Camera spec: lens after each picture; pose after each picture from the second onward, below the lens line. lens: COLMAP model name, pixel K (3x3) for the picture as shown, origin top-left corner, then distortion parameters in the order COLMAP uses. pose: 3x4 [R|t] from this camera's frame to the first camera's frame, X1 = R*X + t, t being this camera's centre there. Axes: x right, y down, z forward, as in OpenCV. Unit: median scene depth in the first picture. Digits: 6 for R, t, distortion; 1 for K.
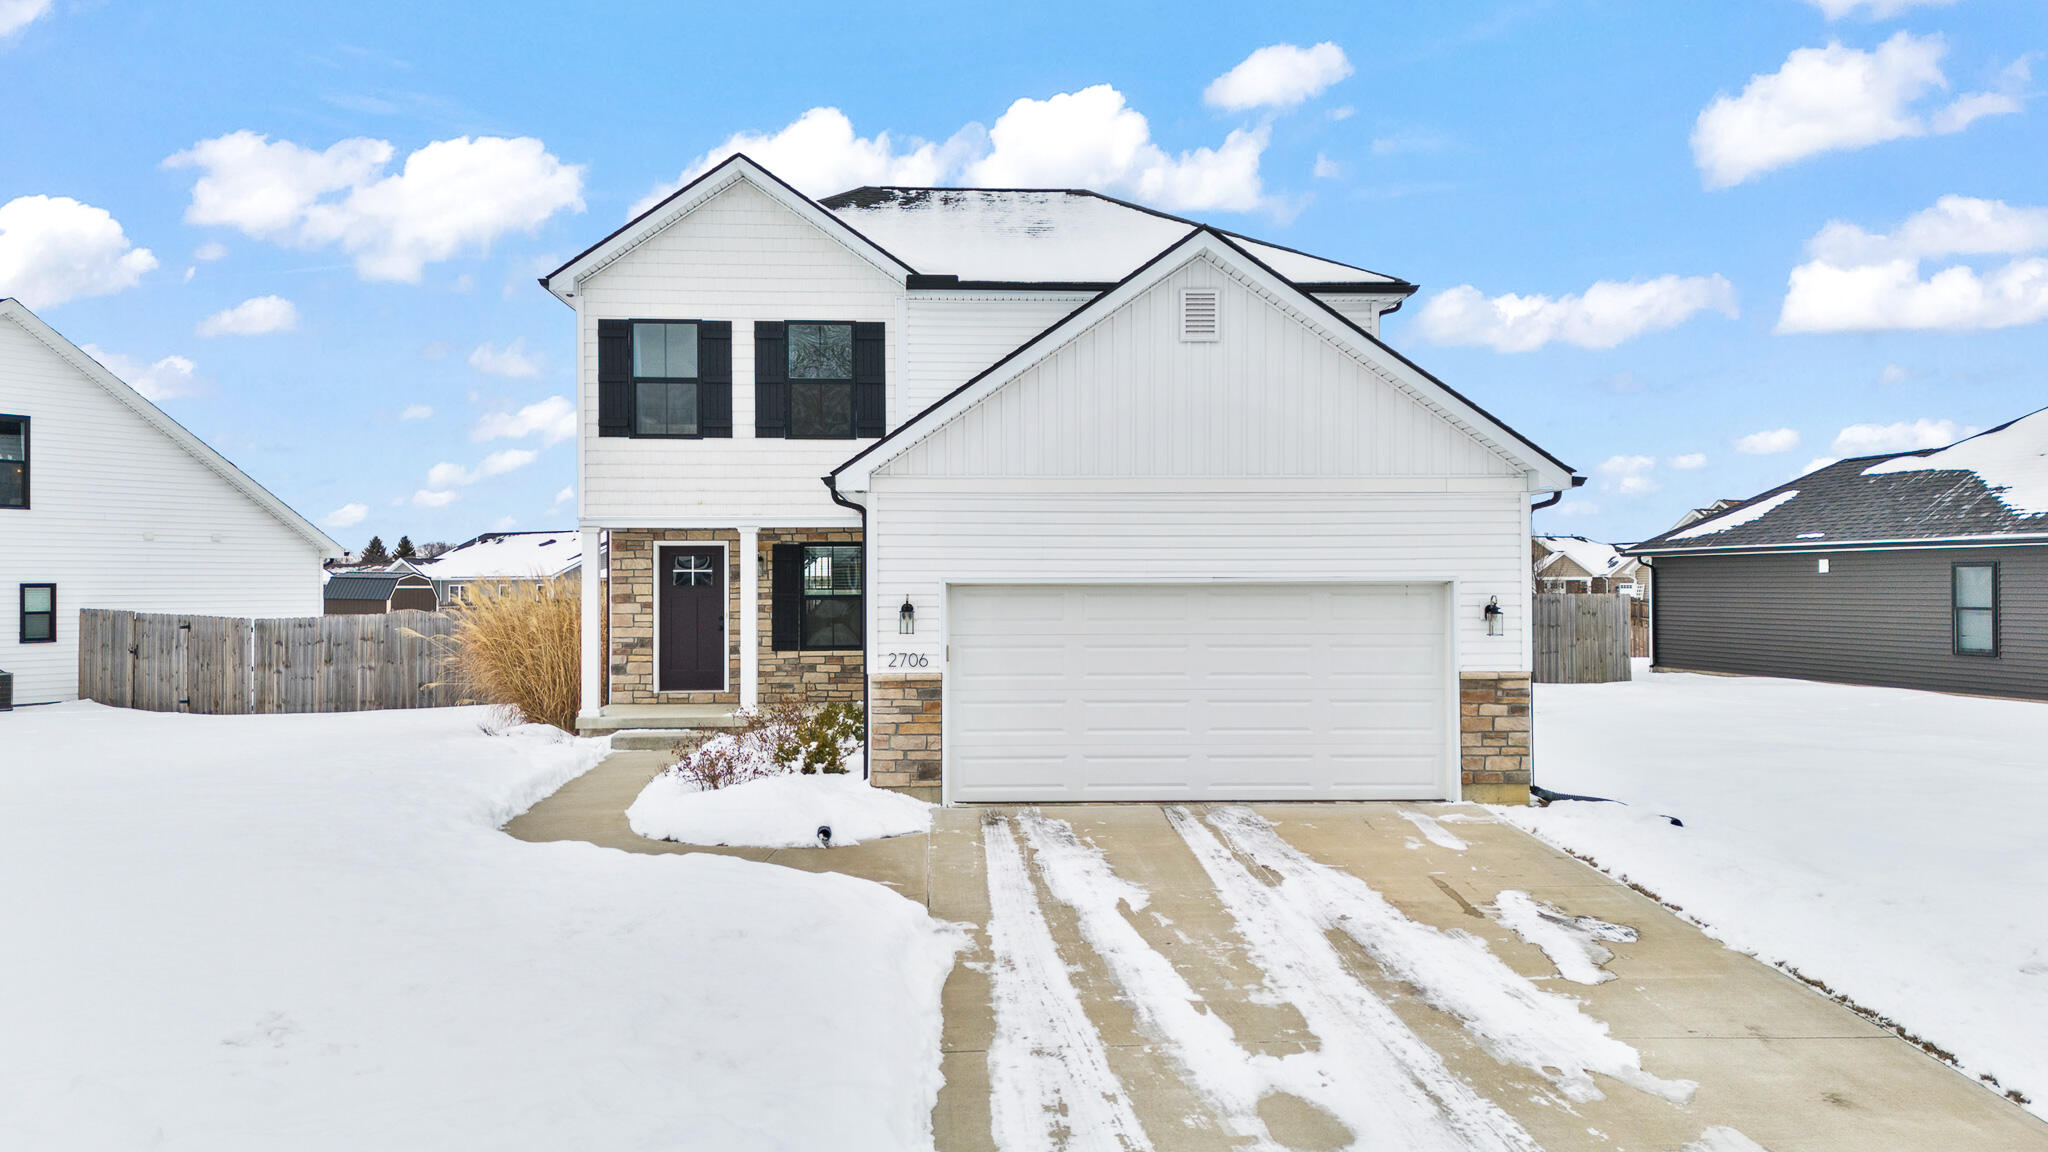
lens RADIAL K [[1529.8, 0, 1018.9], [0, 1529.8, 582.1], [0, 0, 1]] dist [0.061974, -0.043820]
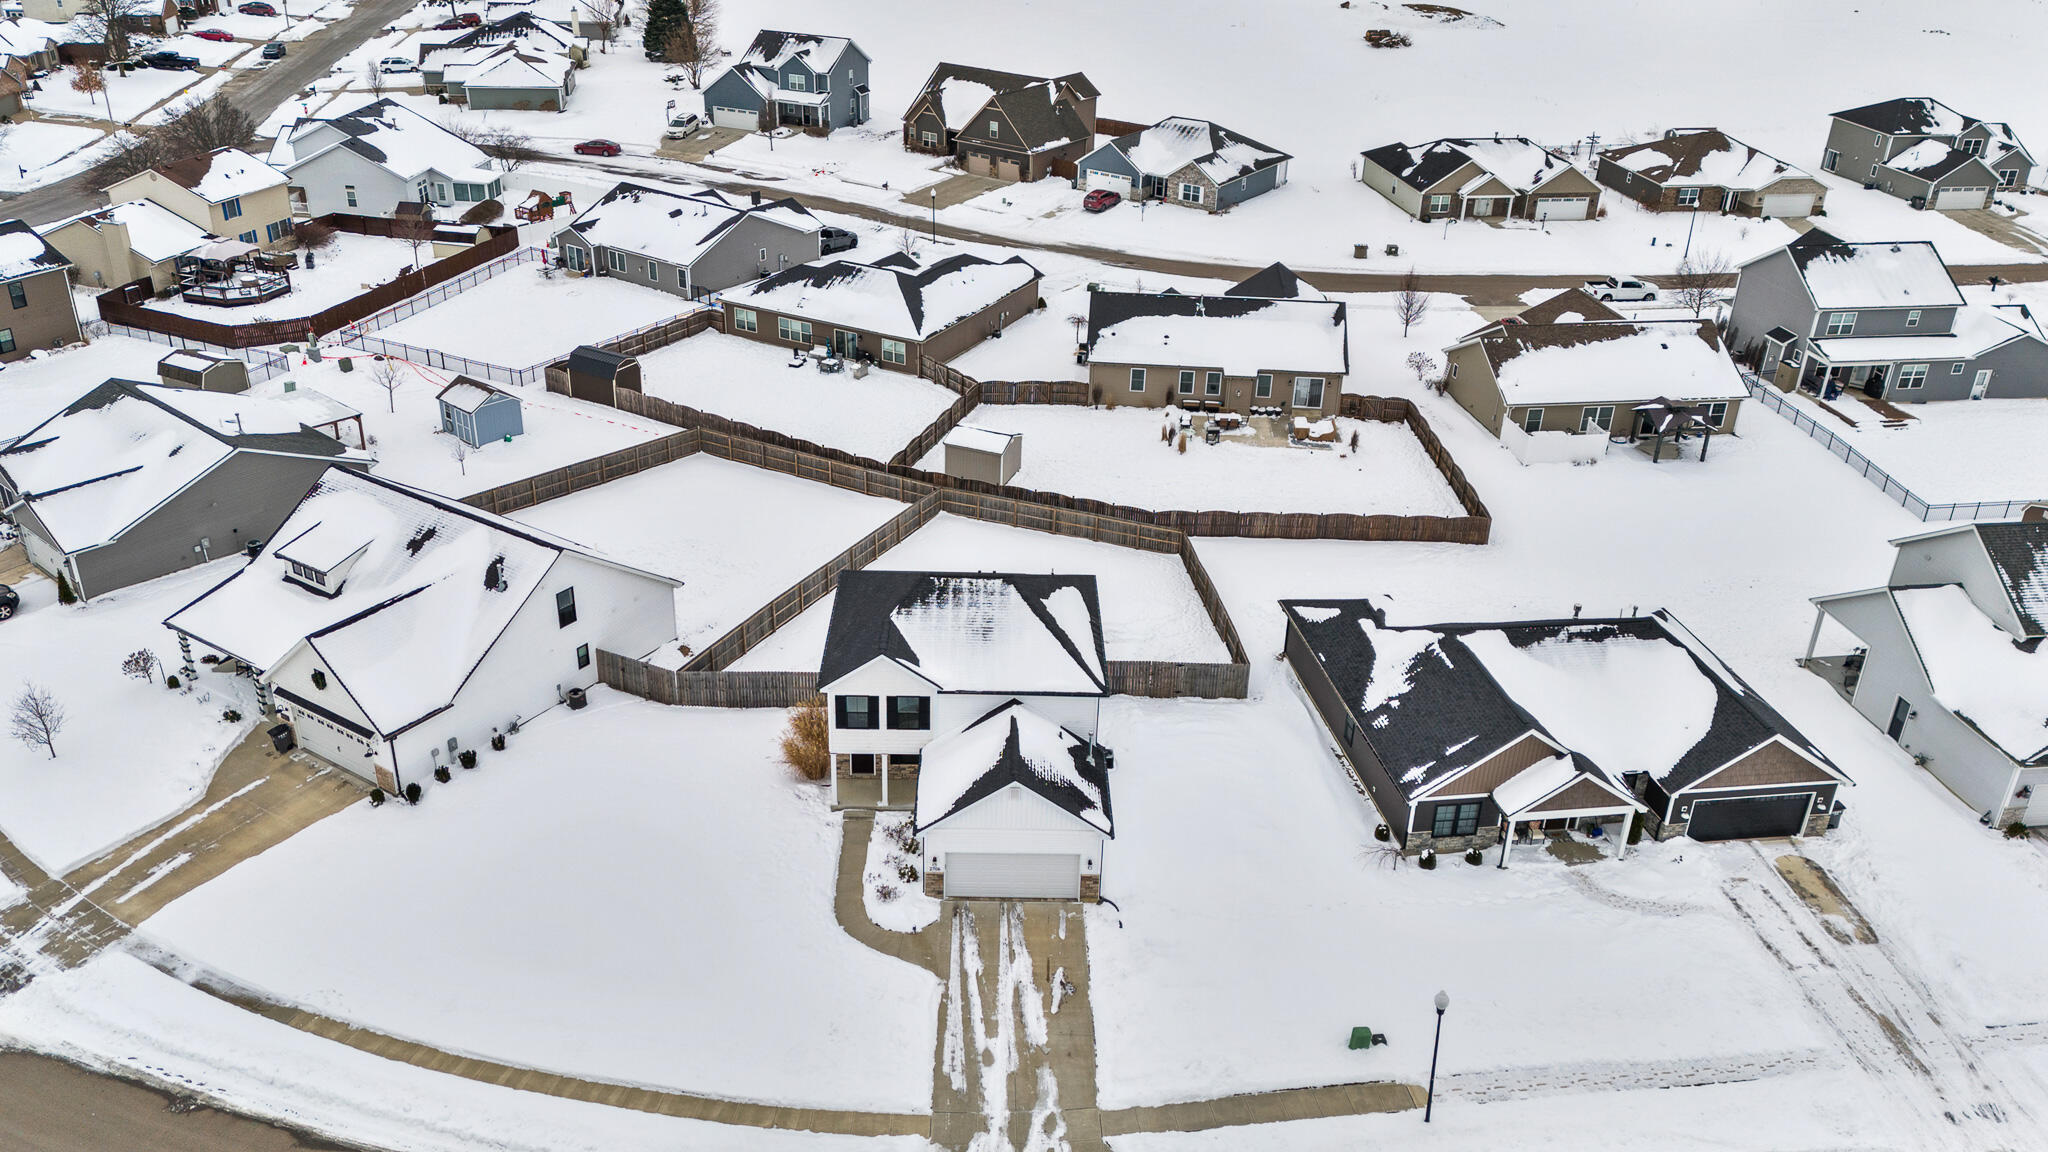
lens RADIAL K [[1529.8, 0, 1019.7], [0, 1529.8, 601.5], [0, 0, 1]] dist [0.061974, -0.043820]
pose [[0.998658, 0.050114, -0.013066, 0.115787], [-0.038228, 0.883516, 0.466838, -1.734686], [0.034939, -0.465712, 0.884246, -1.535399]]
